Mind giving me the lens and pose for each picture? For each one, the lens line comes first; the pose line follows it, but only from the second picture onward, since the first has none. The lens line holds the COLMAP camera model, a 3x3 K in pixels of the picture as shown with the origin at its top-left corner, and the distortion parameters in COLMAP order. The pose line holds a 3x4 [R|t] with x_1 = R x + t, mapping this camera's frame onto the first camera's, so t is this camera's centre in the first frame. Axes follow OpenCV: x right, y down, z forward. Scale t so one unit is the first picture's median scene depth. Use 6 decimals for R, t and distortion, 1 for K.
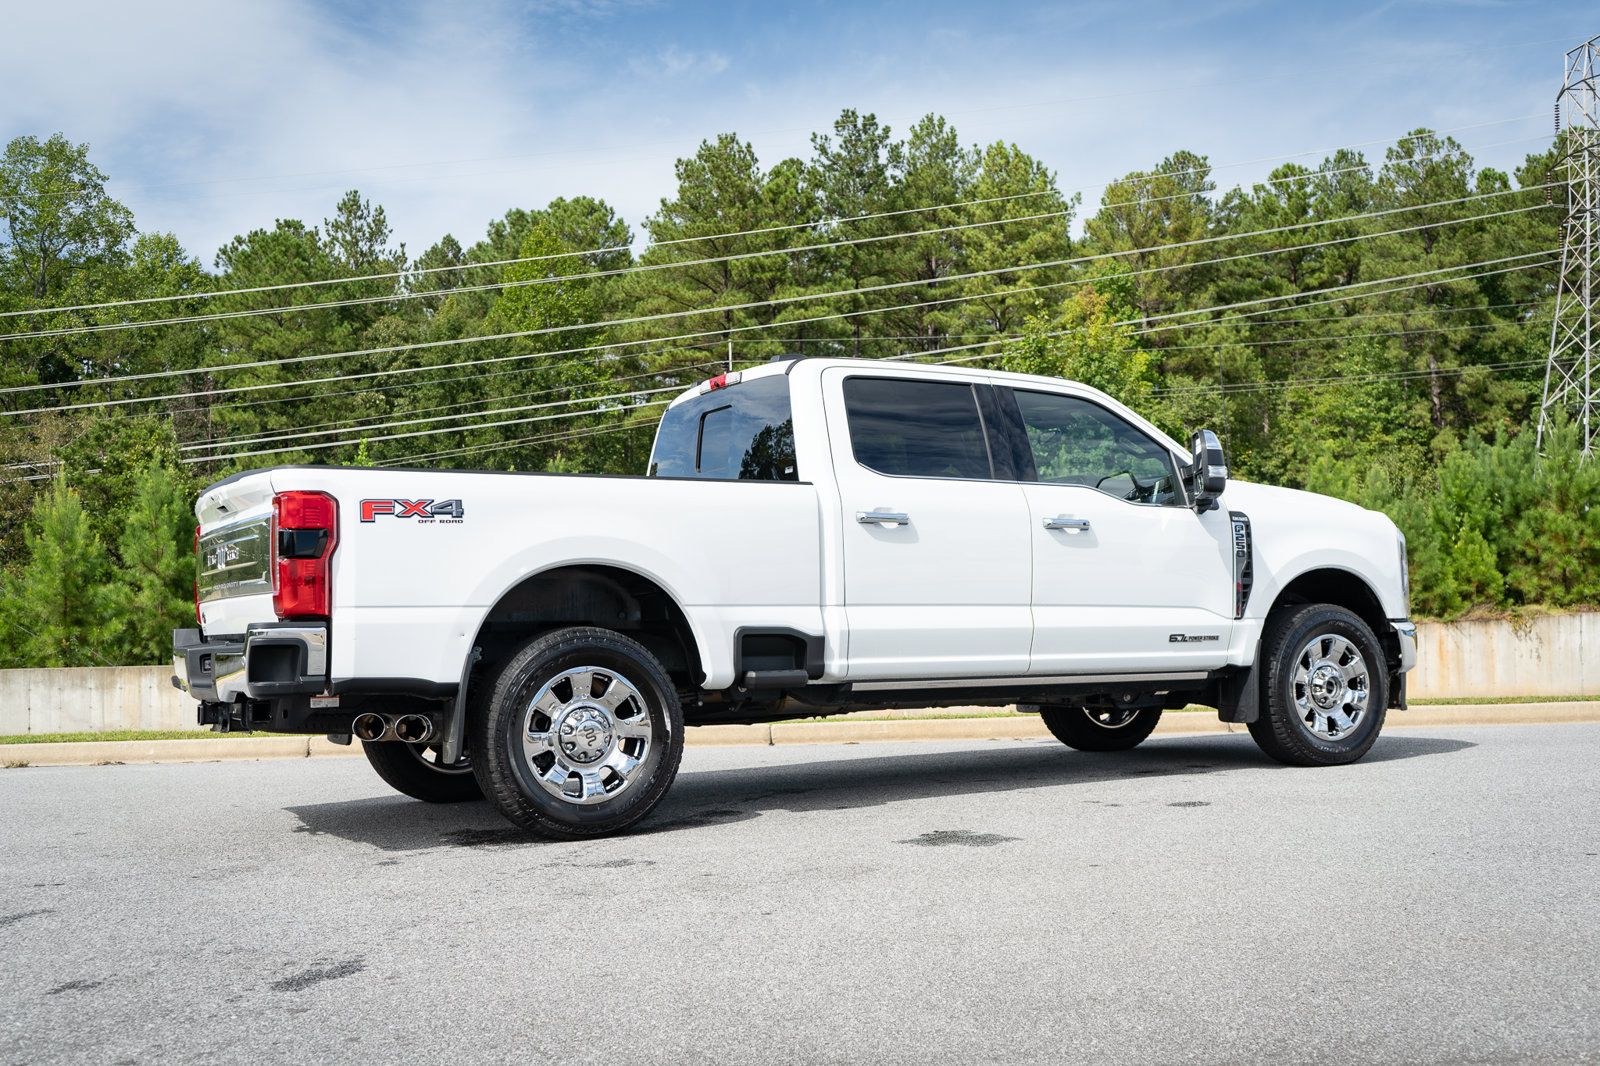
lens RADIAL K [[1684.2, 0, 800.0], [0, 1684.2, 533.0], [0, 0, 1]] dist [-0.002777, 0.025423]
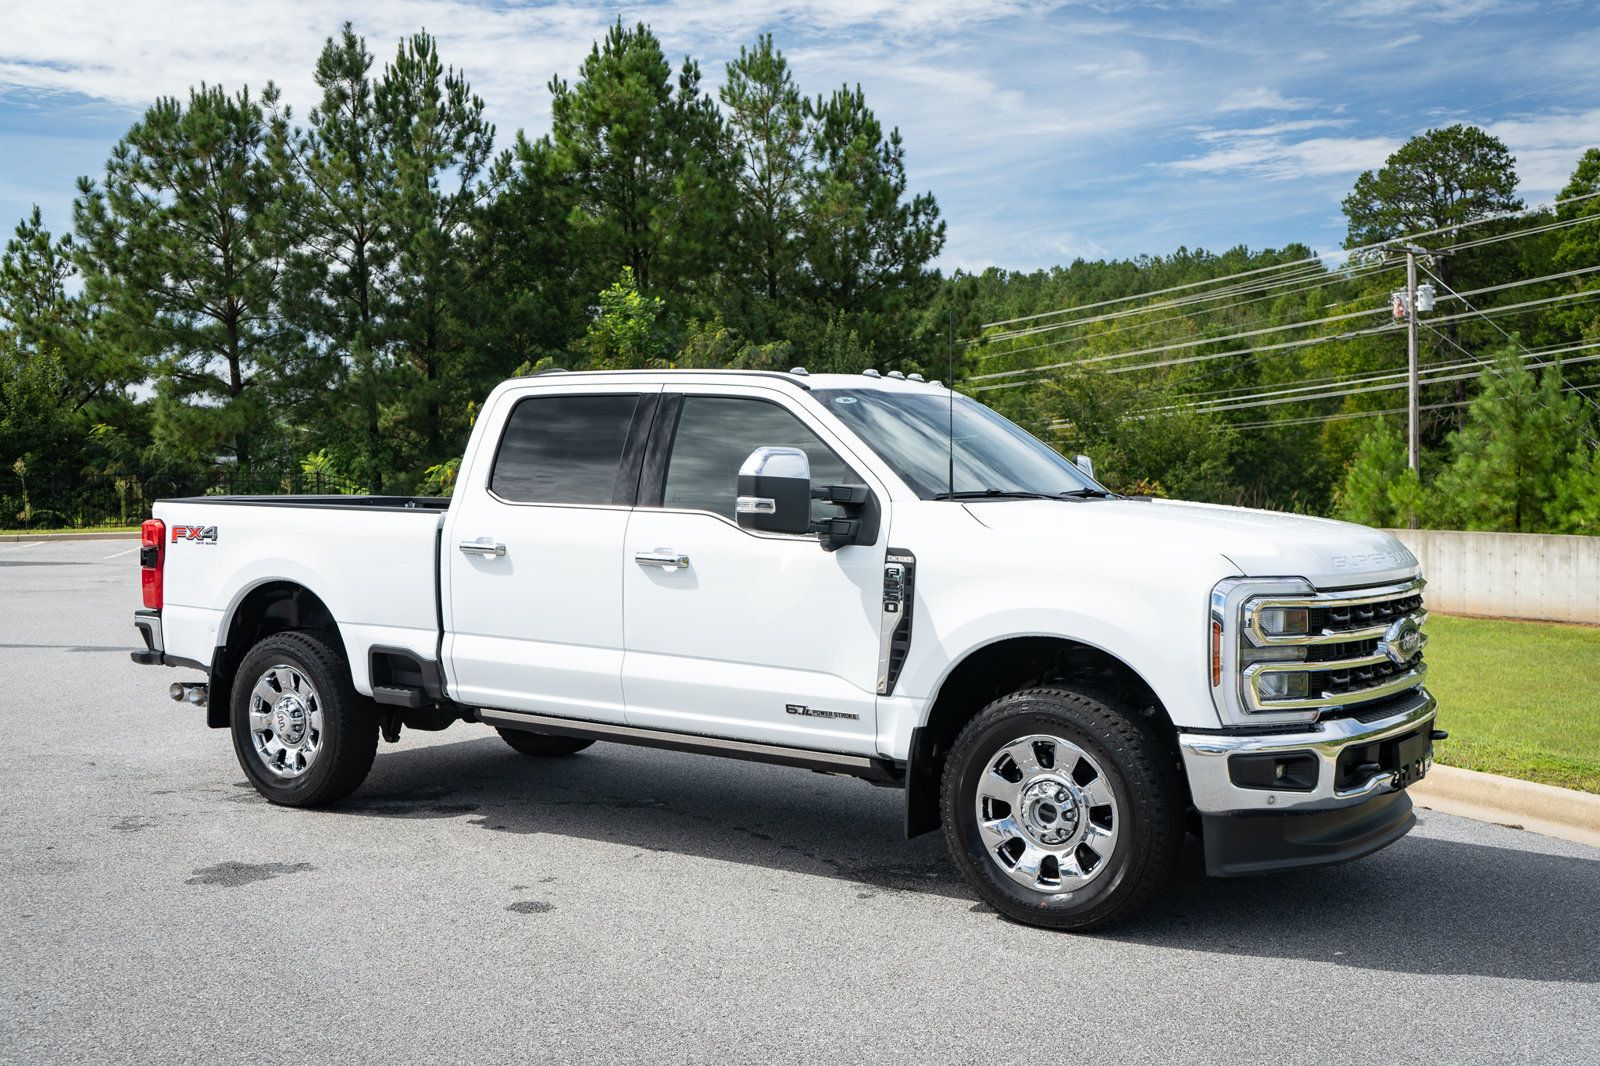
lens RADIAL K [[1724.9, 0, 812.7], [0, 1724.9, 528.5], [0, 0, 1]] dist [0.006735, 0.000987]
pose [[0.443909, 0.054833, -0.894393, 0.088014], [0.036497, 0.996191, 0.079188, -0.007923], [0.895328, -0.067795, 0.440217, 0.061897]]
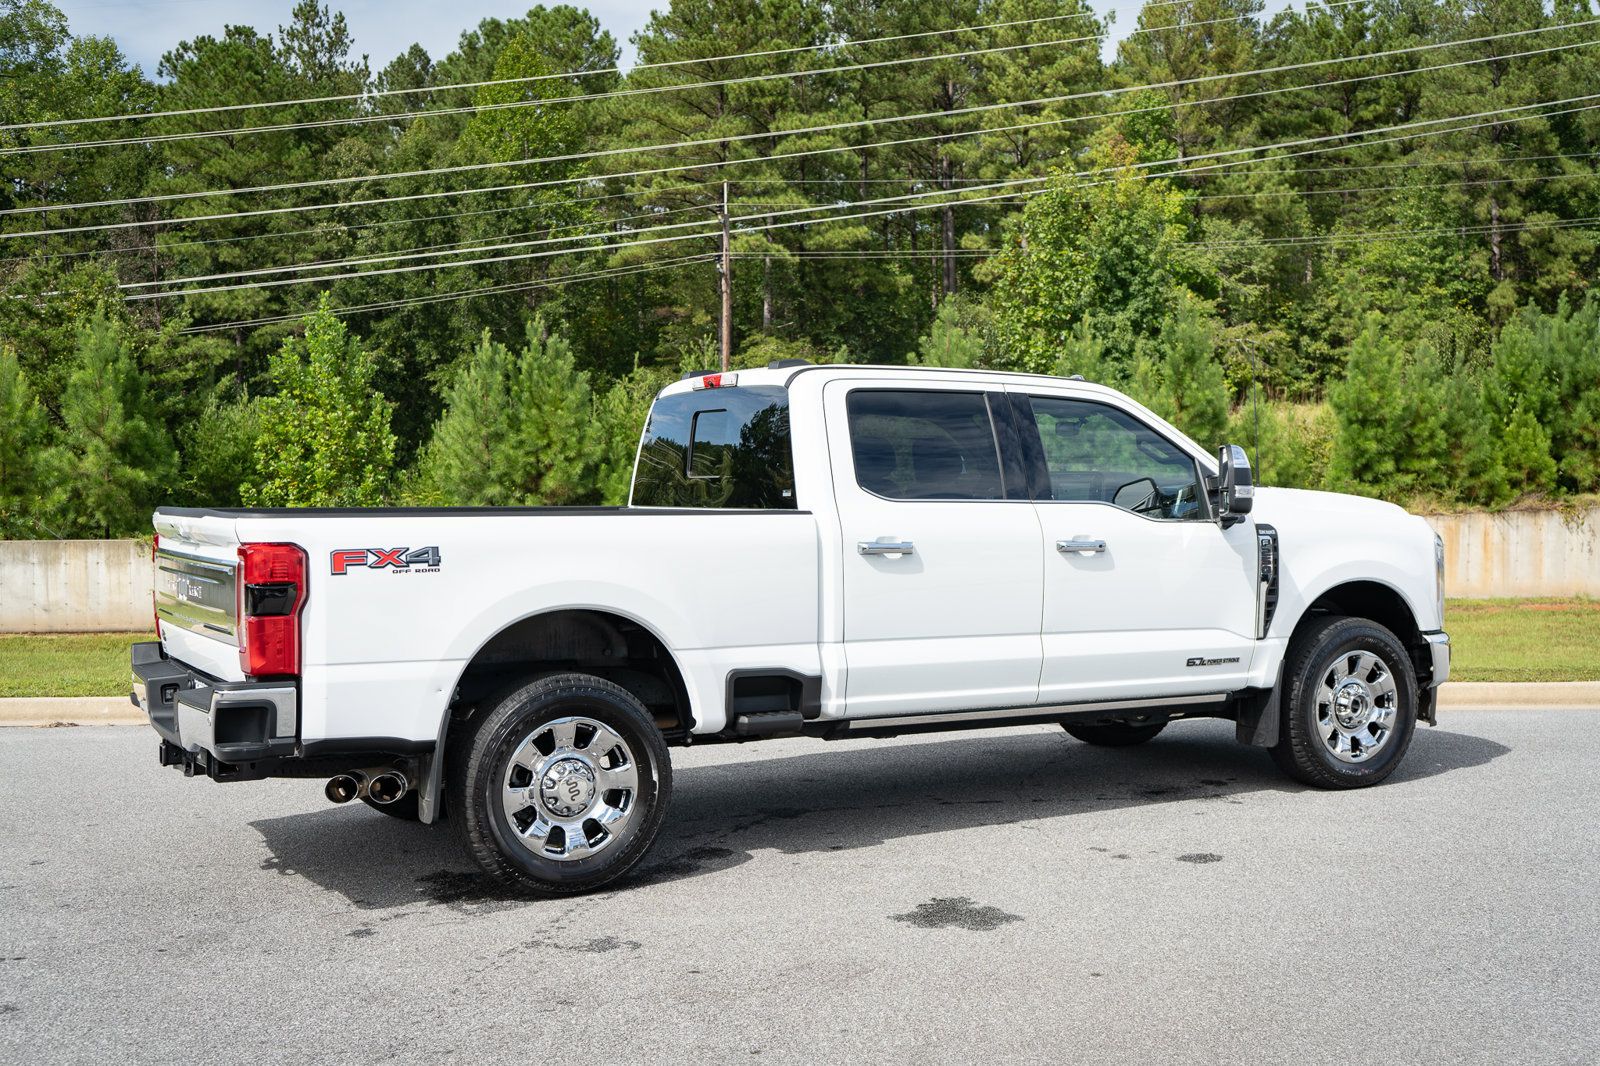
lens RADIAL K [[1822.8, 0, 800.0], [0, 1822.8, 533.0], [0, 0, 1]] dist [0.000978, 0.031347]
pose [[0.999854, 0.016951, 0.002282, -0.000099], [-0.017088, 0.995790, 0.090057, -0.009172], [-0.000745, -0.090083, 0.995934, -0.001047]]
